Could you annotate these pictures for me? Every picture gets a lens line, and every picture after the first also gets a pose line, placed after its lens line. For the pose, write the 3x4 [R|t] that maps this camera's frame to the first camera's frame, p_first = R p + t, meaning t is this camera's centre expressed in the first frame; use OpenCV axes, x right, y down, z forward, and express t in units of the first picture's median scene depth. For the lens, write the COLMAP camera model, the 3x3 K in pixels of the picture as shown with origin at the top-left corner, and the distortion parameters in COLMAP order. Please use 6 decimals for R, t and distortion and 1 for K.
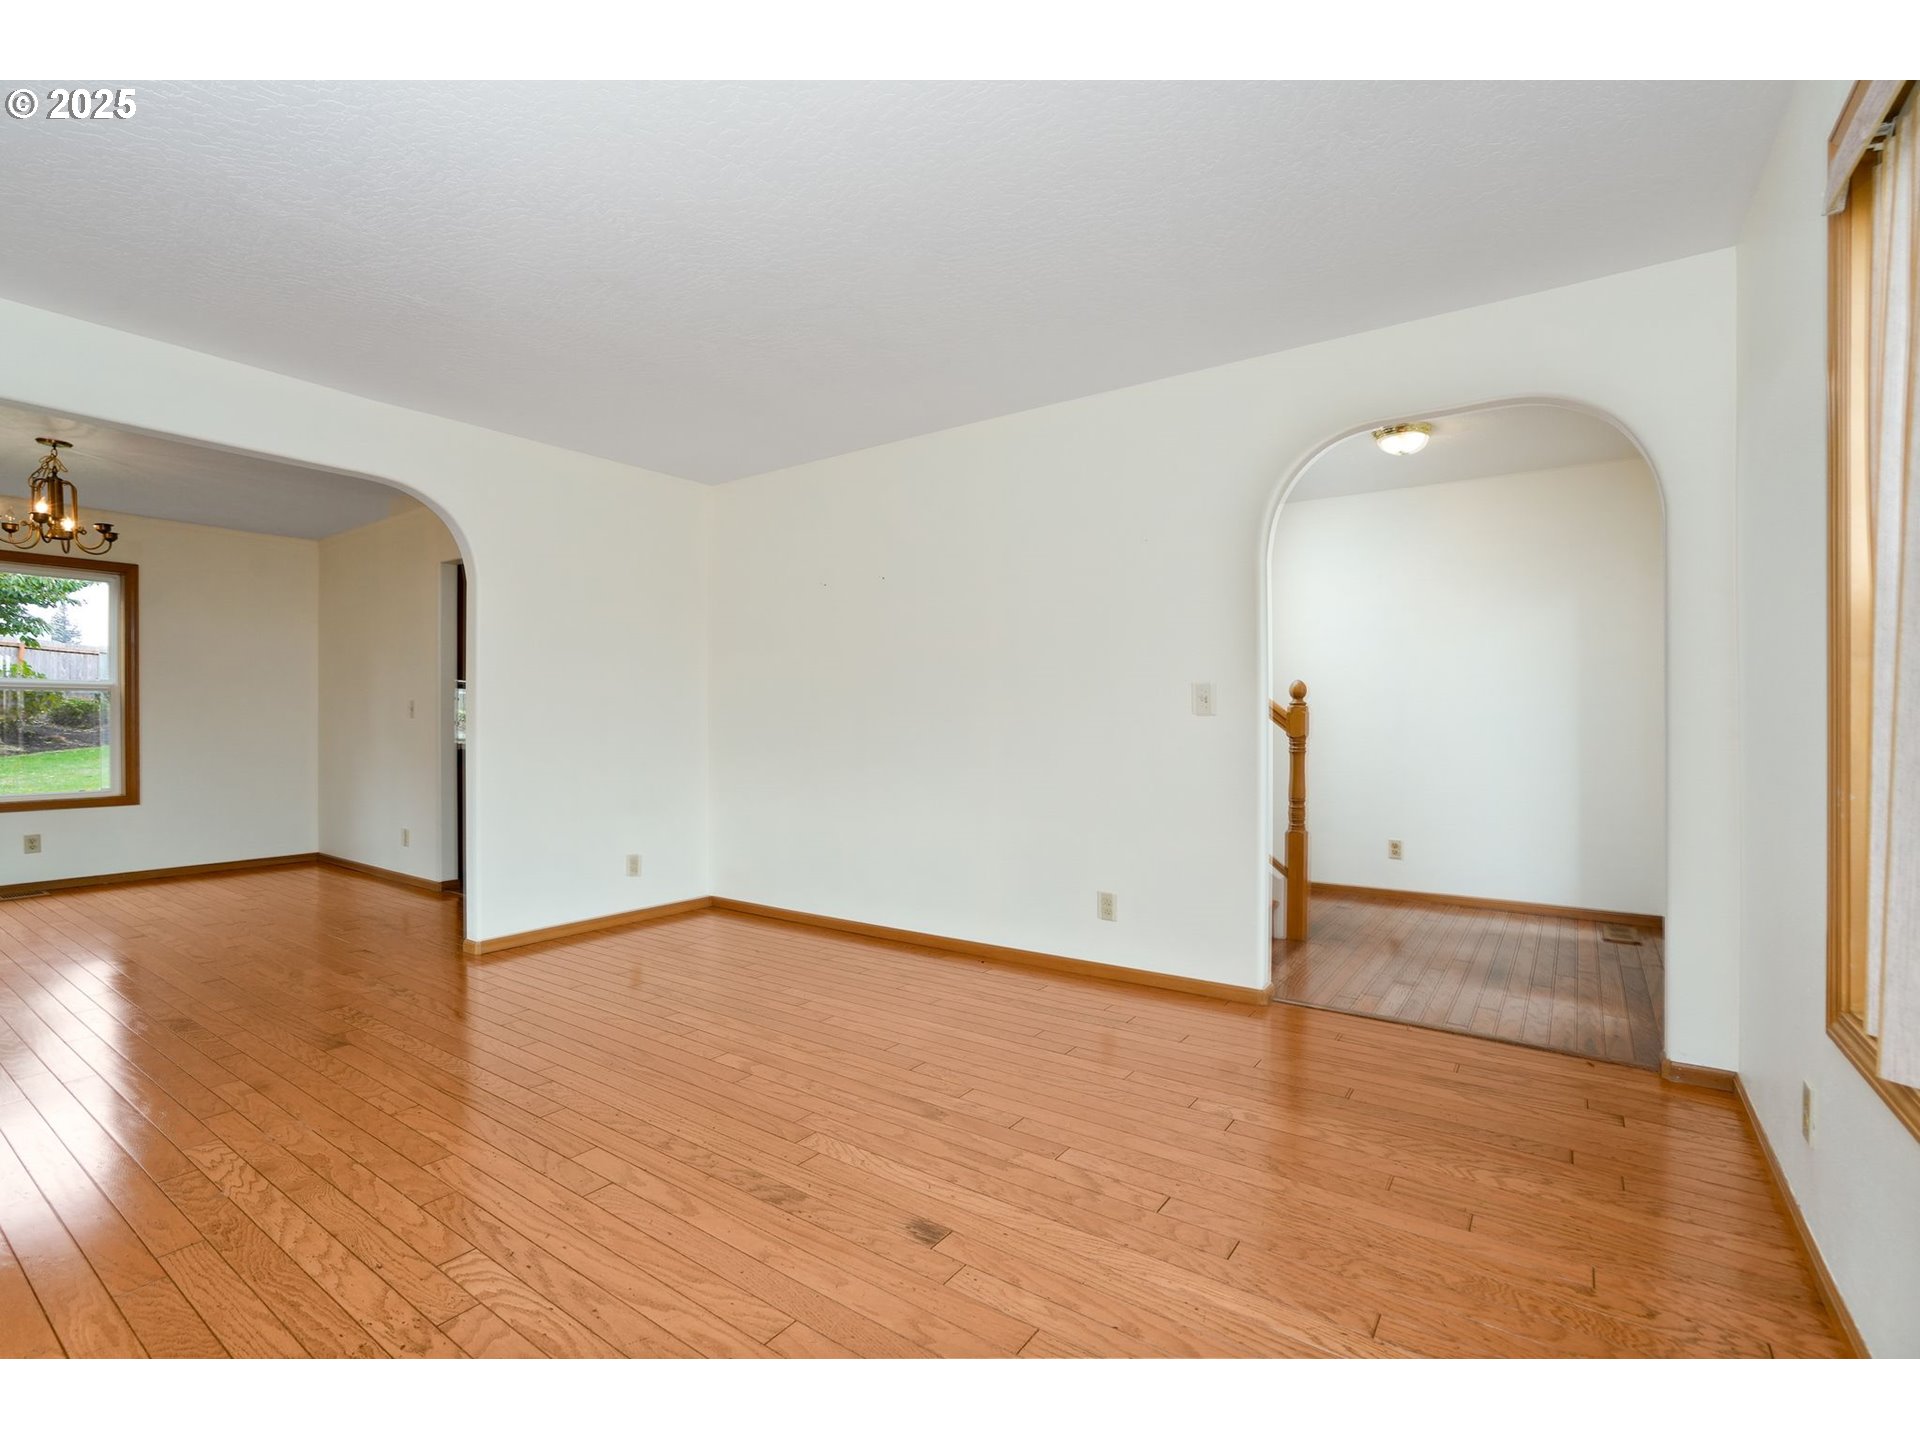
lens RADIAL K [[891.2, 0, 960.0], [0, 891.2, 720.0], [0, 0, 1]] dist [-0.036726, 0.018260]
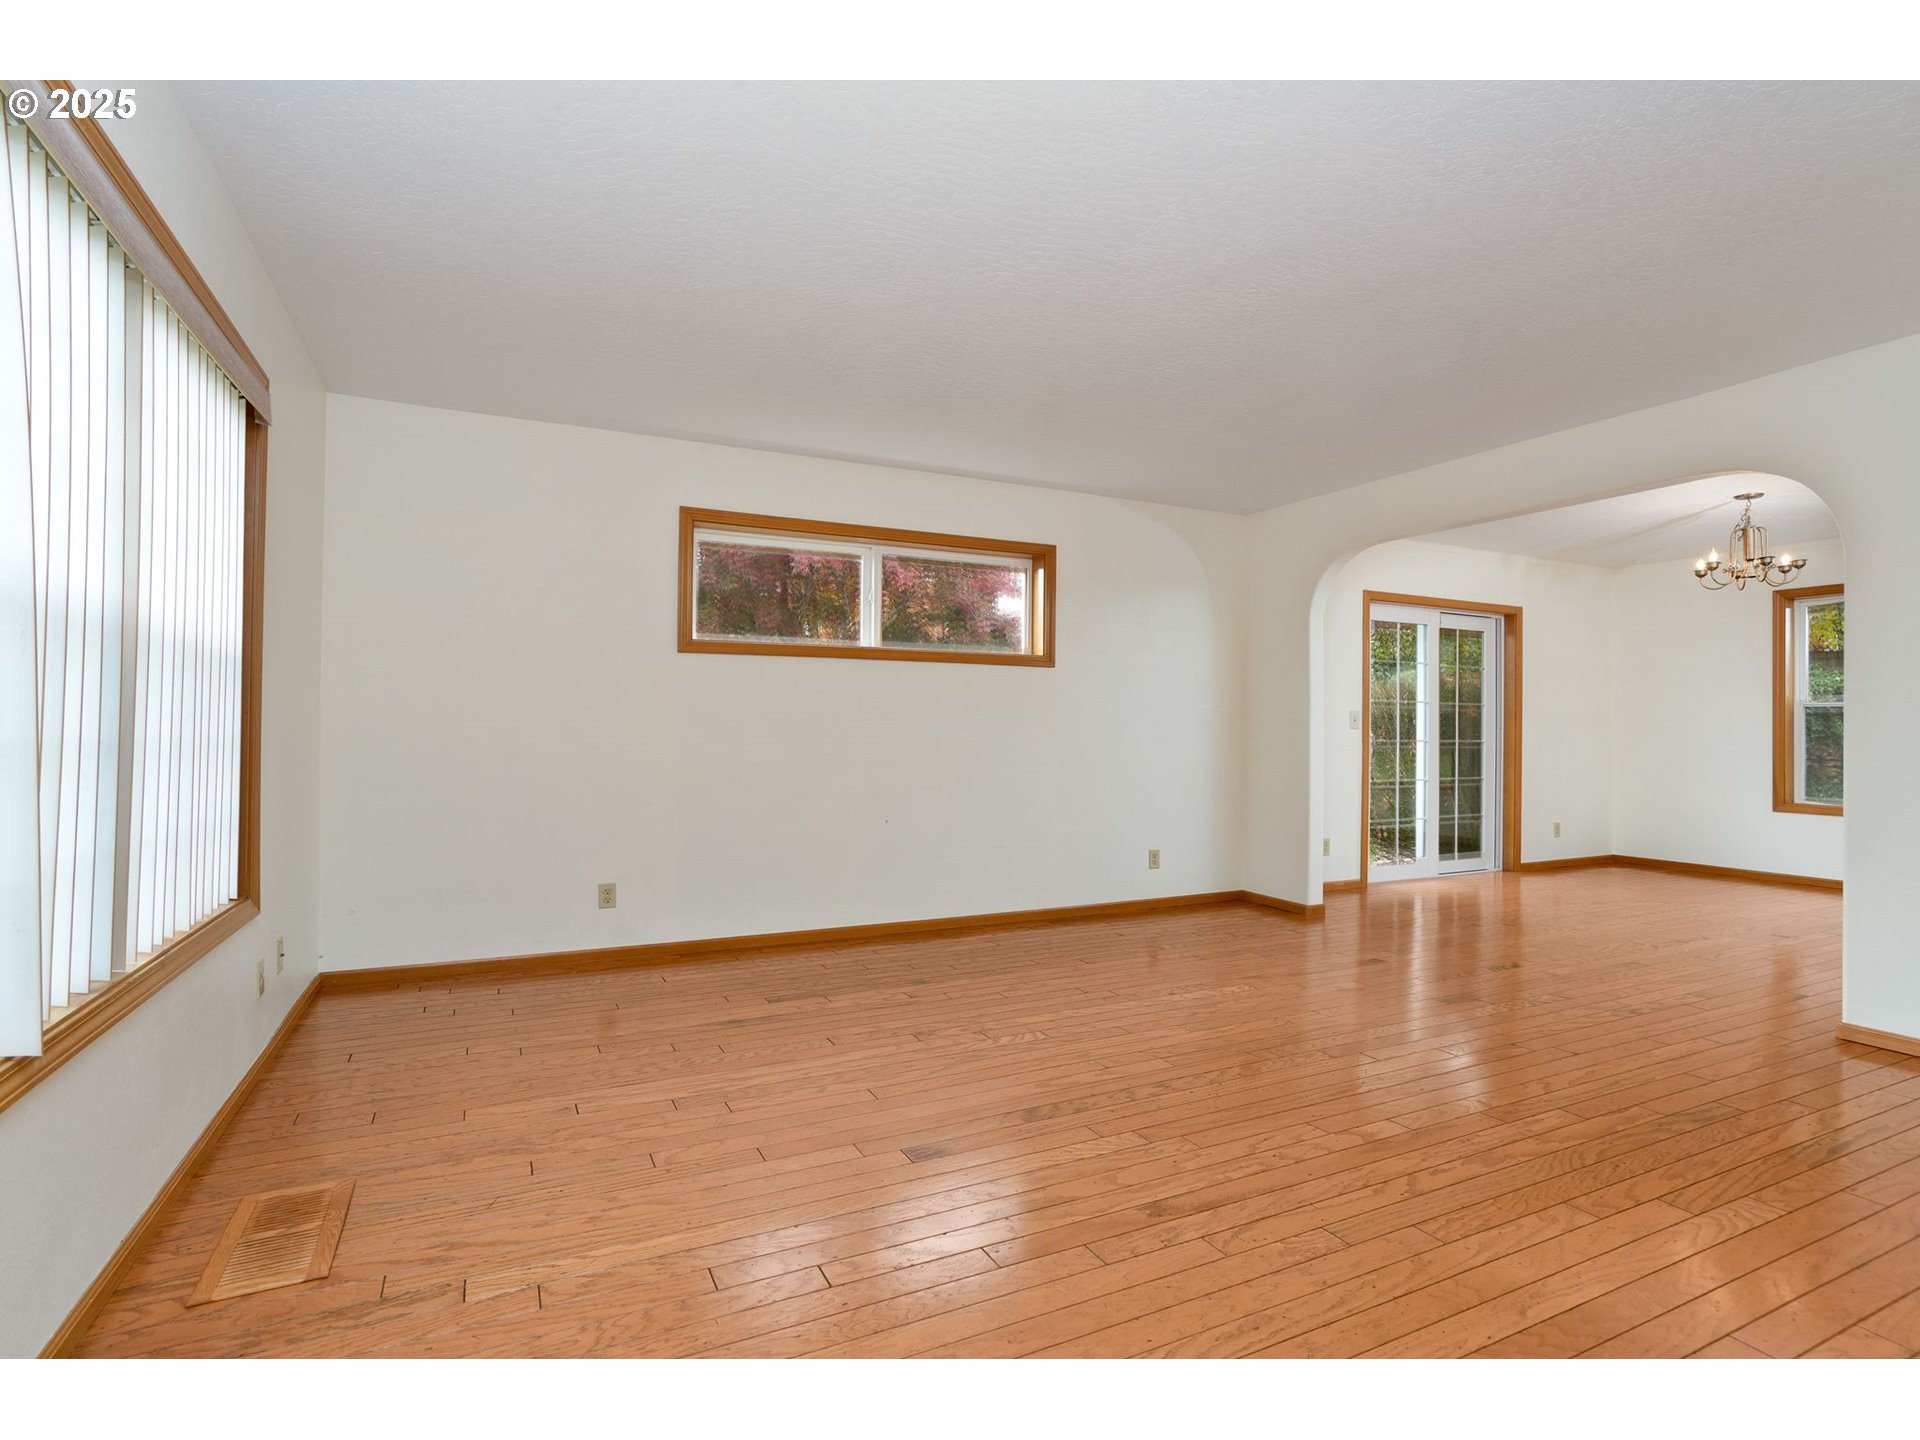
lens RADIAL K [[891.2, 0, 960.0], [0, 891.2, 720.0], [0, 0, 1]] dist [-0.036726, 0.018260]
pose [[-0.455423, -0.012827, -0.890183, 0.786518], [-0.005115, 0.999917, -0.011791, 0.033595], [0.890261, -0.000816, -0.455451, 1.282845]]
